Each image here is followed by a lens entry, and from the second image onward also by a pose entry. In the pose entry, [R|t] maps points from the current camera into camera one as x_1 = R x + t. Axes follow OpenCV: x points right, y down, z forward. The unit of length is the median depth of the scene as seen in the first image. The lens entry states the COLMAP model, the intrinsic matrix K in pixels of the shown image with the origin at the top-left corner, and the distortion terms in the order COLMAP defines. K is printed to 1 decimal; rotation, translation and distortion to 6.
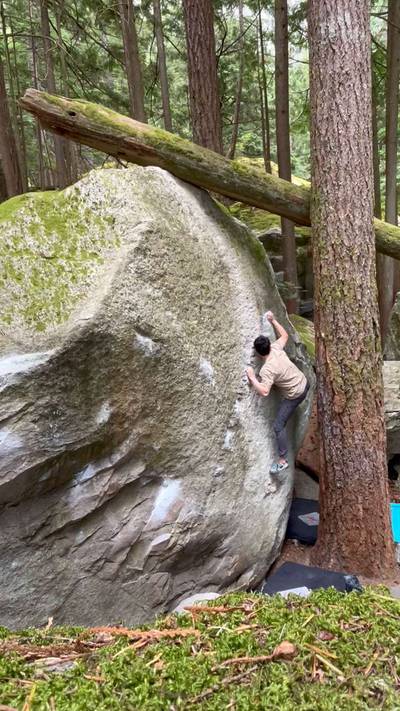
lens RADIAL K [[429.9, 0, 194.3], [0, 429.9, 351.3], [0, 0, 1]] dist [-0.003129, 0.002591]
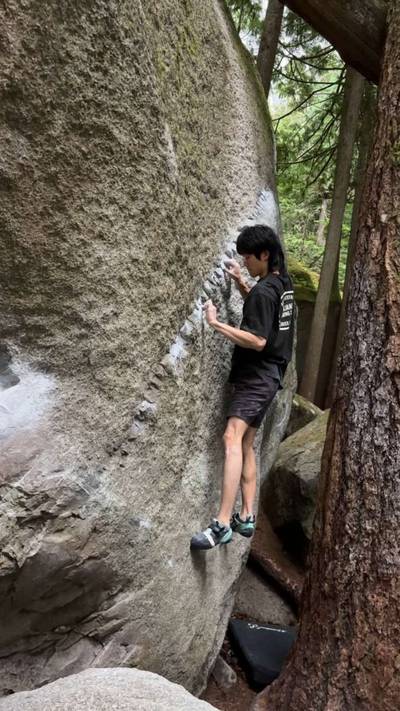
lens RADIAL K [[571.4, 0, 194.6], [0, 571.4, 355.0], [0, 0, 1]] dist [0.063171, -0.067748]
pose [[0.949896, 0.232182, 0.209259, -0.022677], [-0.187306, 0.958800, -0.213585, 0.310509], [-0.250228, 0.163688, 0.954249, 0.426871]]
